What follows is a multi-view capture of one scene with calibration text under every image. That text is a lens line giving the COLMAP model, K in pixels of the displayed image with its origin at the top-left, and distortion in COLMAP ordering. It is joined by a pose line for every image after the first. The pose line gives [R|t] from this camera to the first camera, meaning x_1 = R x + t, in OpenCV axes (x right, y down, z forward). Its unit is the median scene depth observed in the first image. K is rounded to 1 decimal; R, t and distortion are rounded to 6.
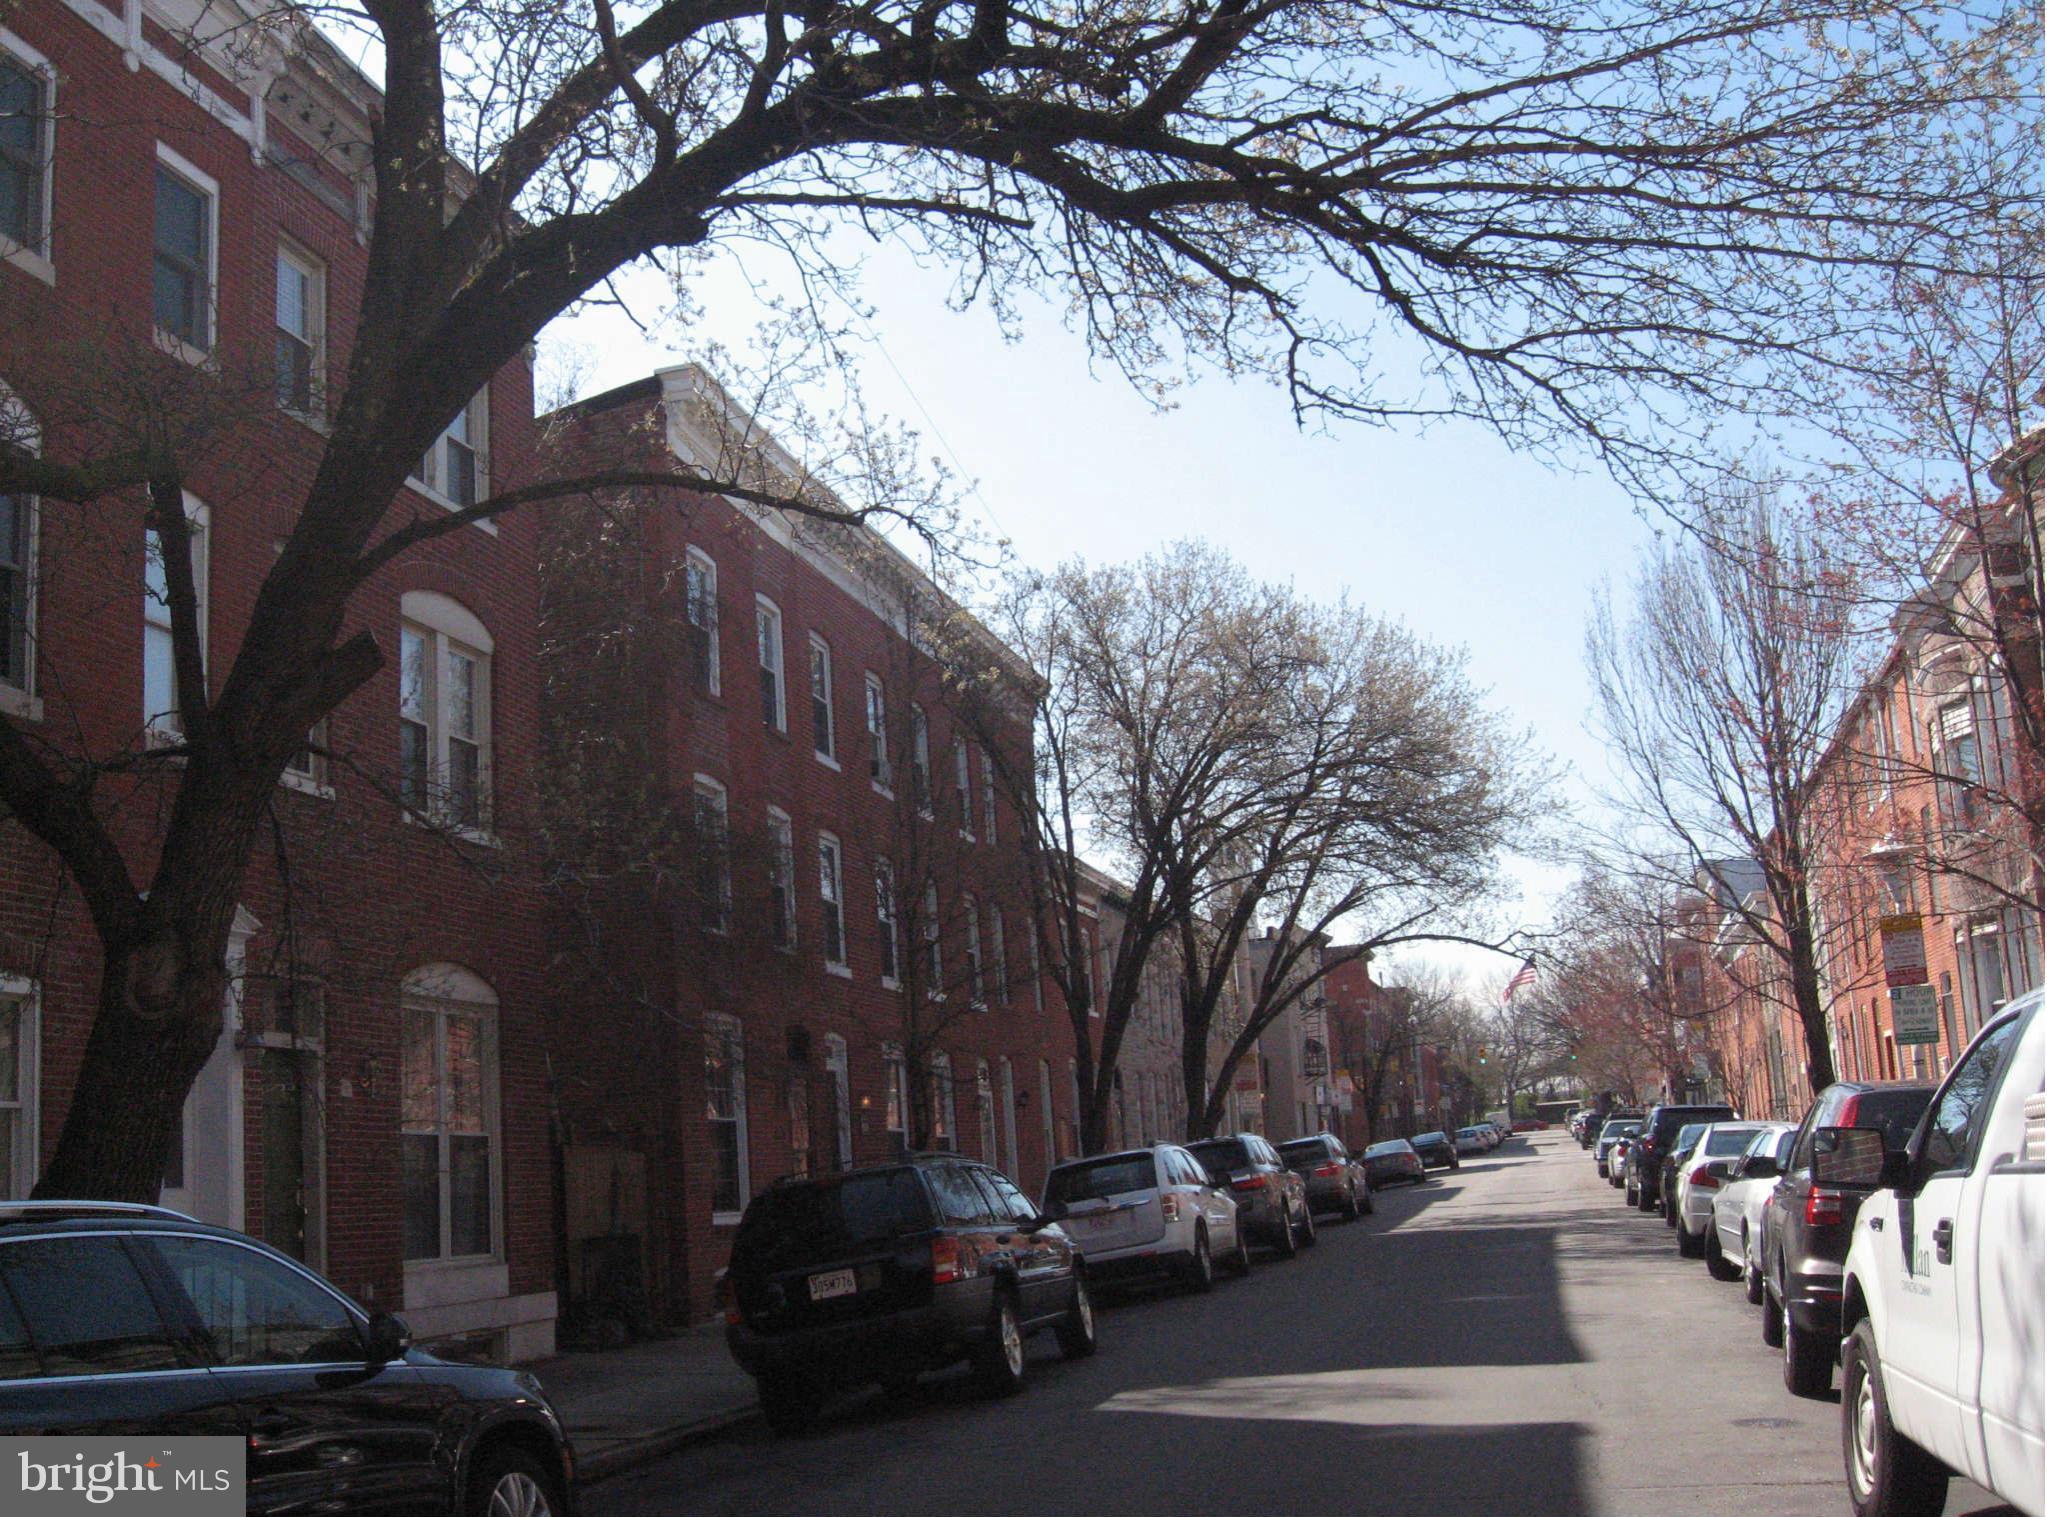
lens RADIAL K [[2298.0, 0, 1023.5], [0, 2298.0, 758.5], [0, 0, 1]] dist [-0.011730, -0.009664]
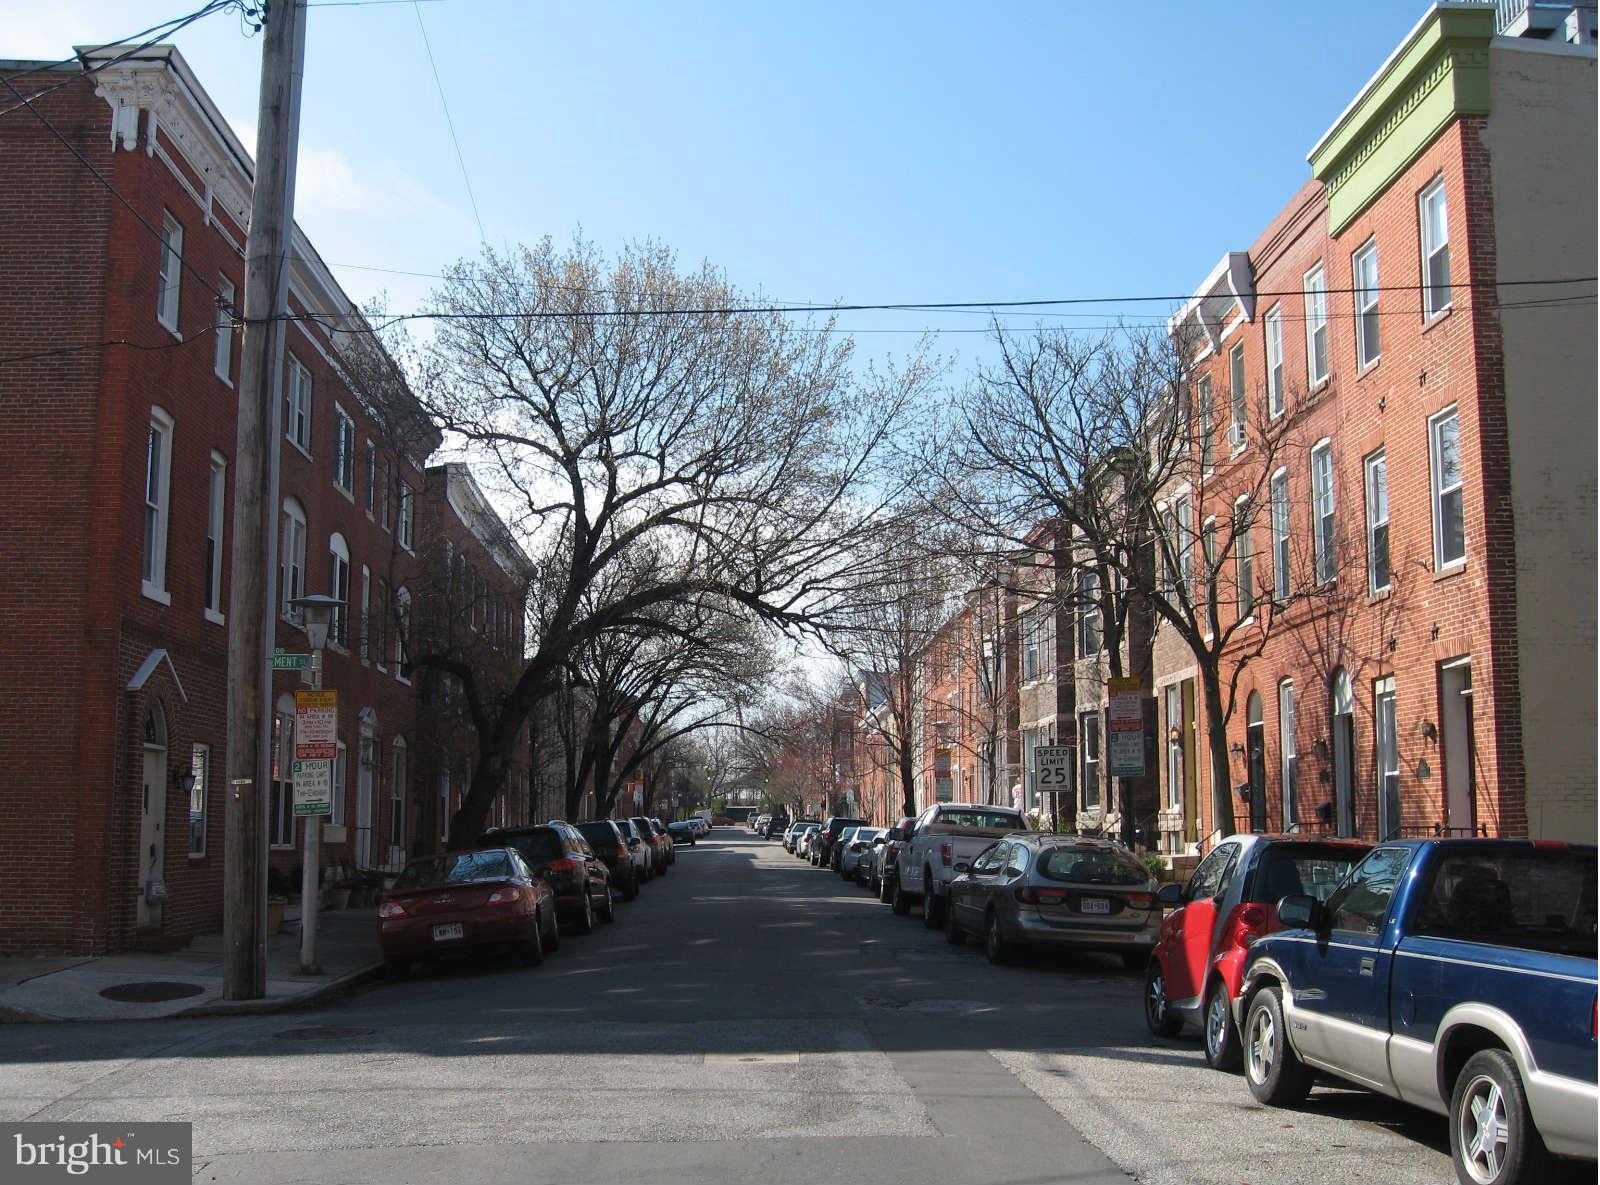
lens RADIAL K [[1796.2, 0, 800.0], [0, 1796.2, 592.5], [0, 0, 1]] dist [-0.011730, -0.009664]
pose [[0.962363, 0.104829, 0.250737, -0.154777], [-0.114146, 0.993201, 0.022870, -0.072238], [-0.246635, -0.050630, 0.967785, -0.474721]]
